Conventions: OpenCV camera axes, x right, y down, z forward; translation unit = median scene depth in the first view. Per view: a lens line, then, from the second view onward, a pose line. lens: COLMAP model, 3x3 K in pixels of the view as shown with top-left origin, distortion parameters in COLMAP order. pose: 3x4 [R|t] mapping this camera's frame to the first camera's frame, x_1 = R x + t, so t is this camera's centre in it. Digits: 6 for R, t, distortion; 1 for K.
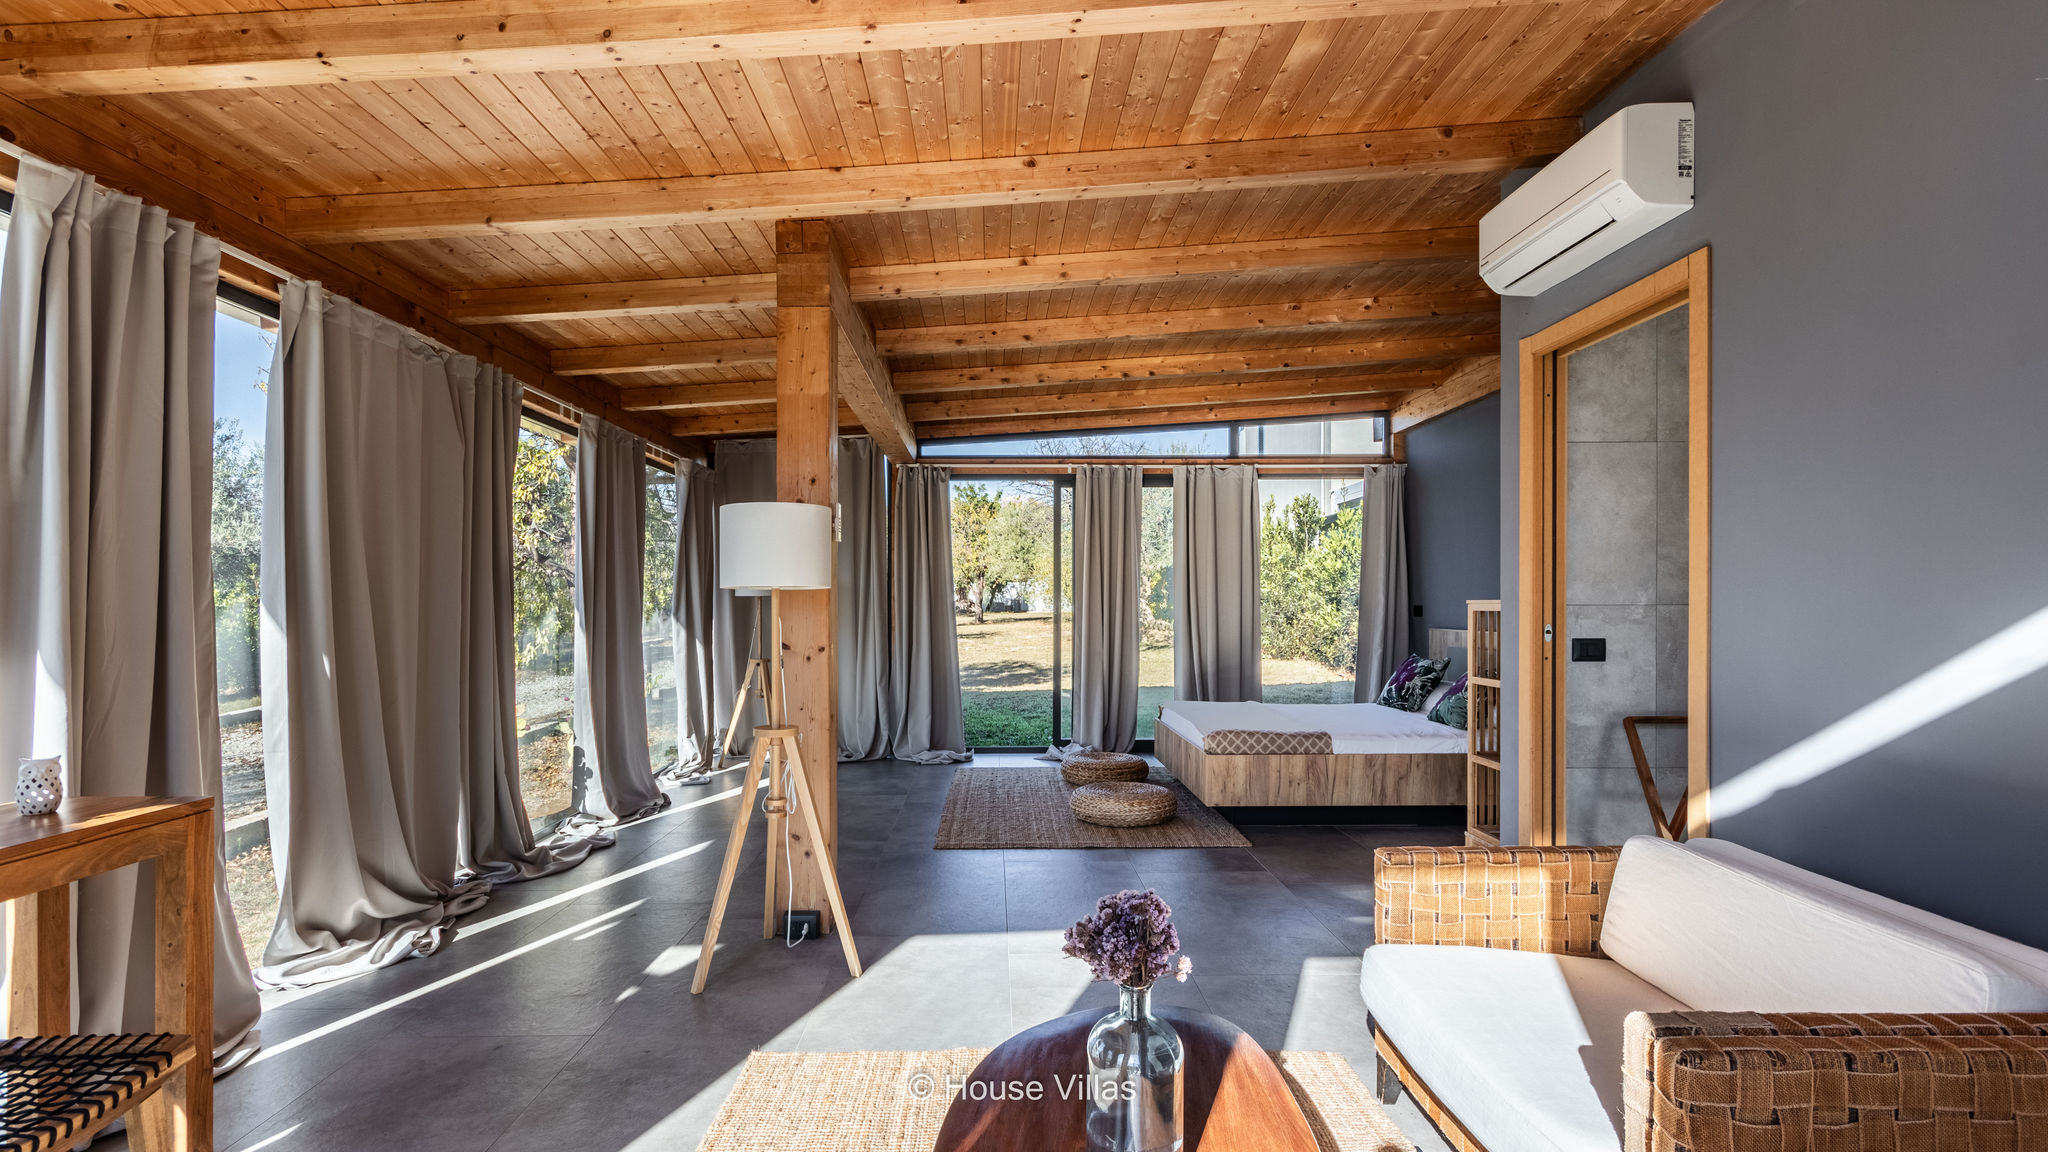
lens RADIAL K [[964.7, 0, 1019.2], [0, 964.7, 599.8], [0, 0, 1]] dist [0.001299, 0.000657]
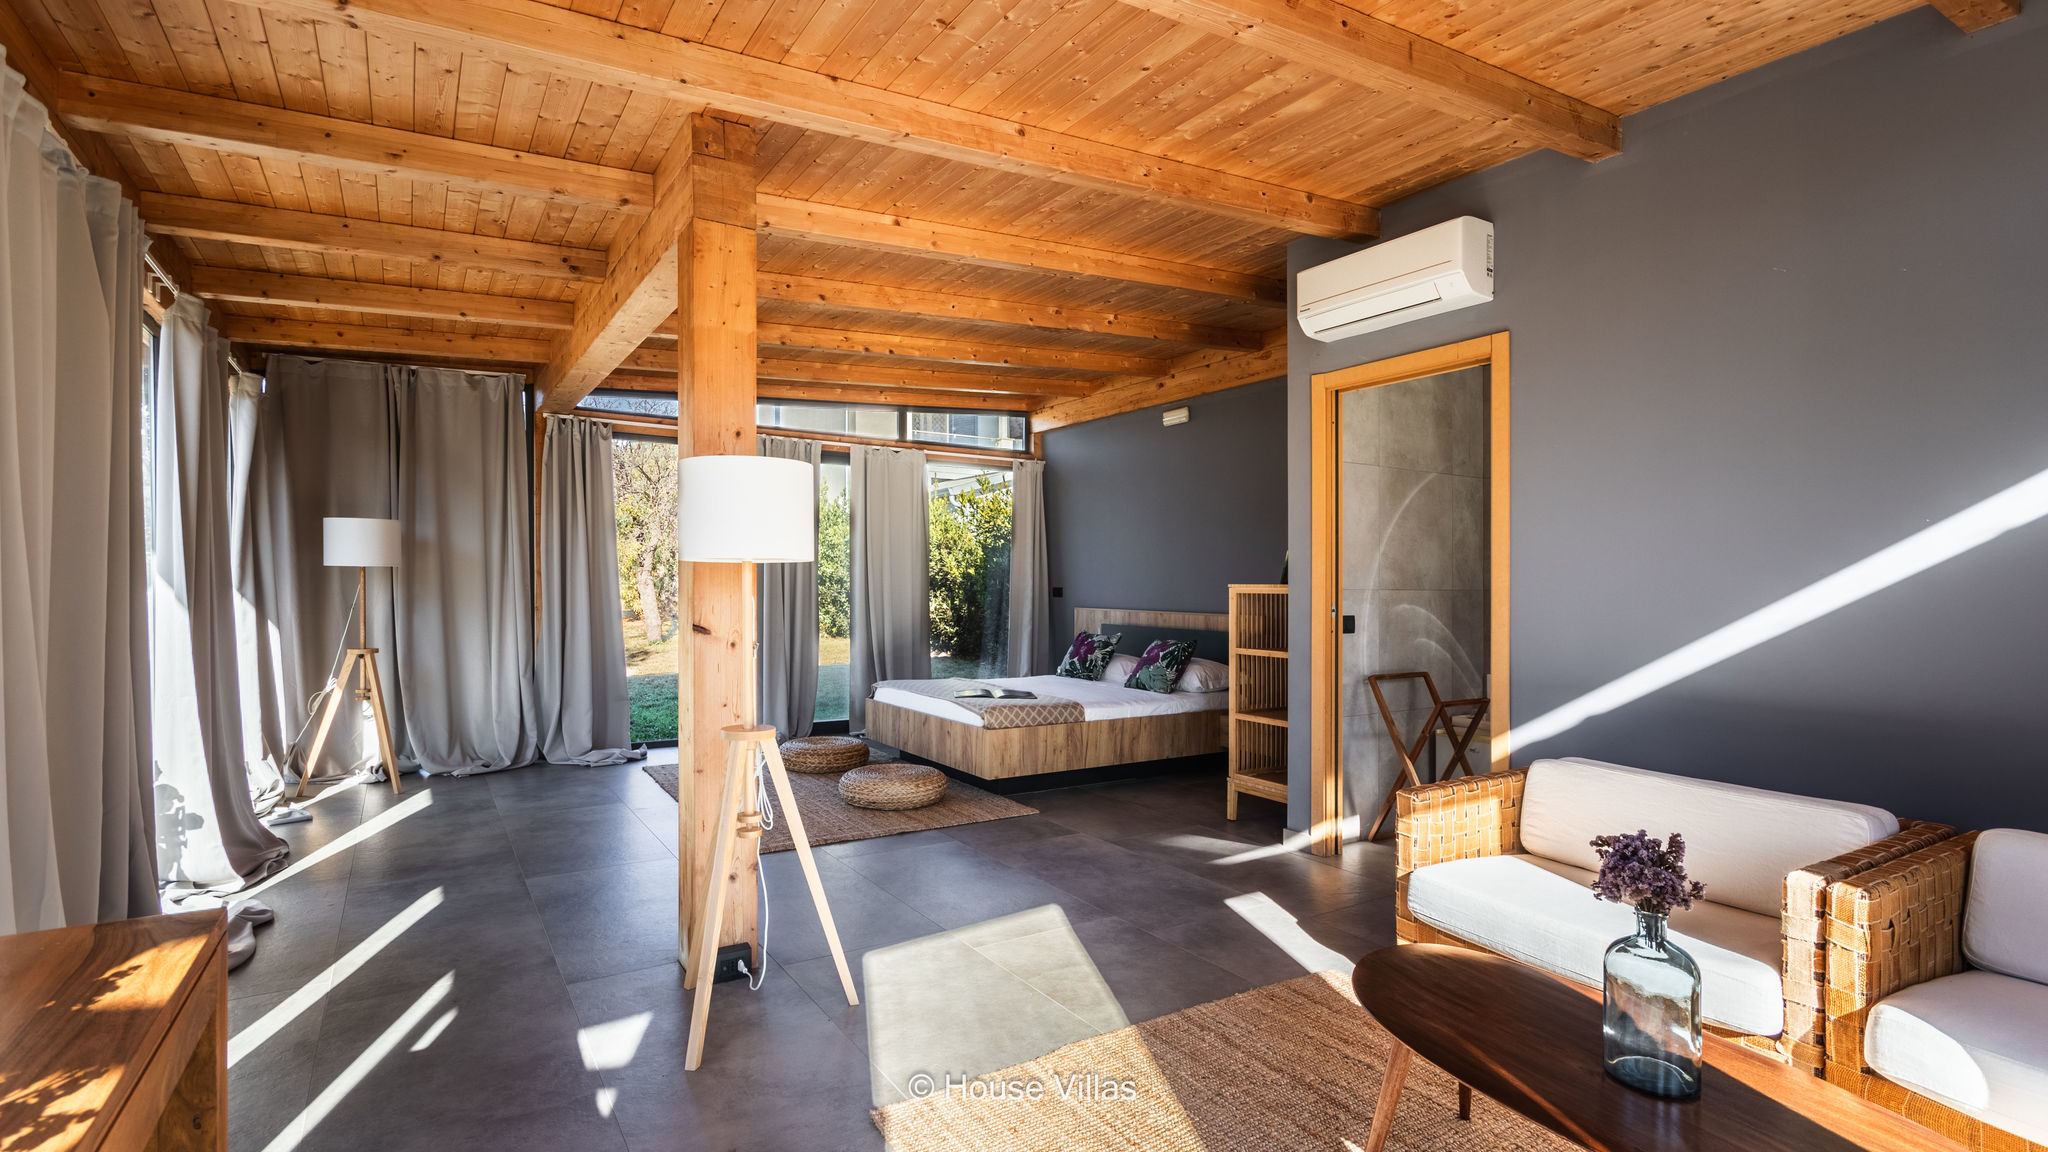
lens RADIAL K [[950.8, 0, 1008.4], [0, 950.8, 580.8], [0, 0, 1]] dist [0.002257, 0.001524]
pose [[0.844640, 0.013442, 0.535167, -0.336842], [-0.014425, 0.999893, -0.002349, 0.002502], [-0.535141, -0.005735, 0.844743, 0.127306]]
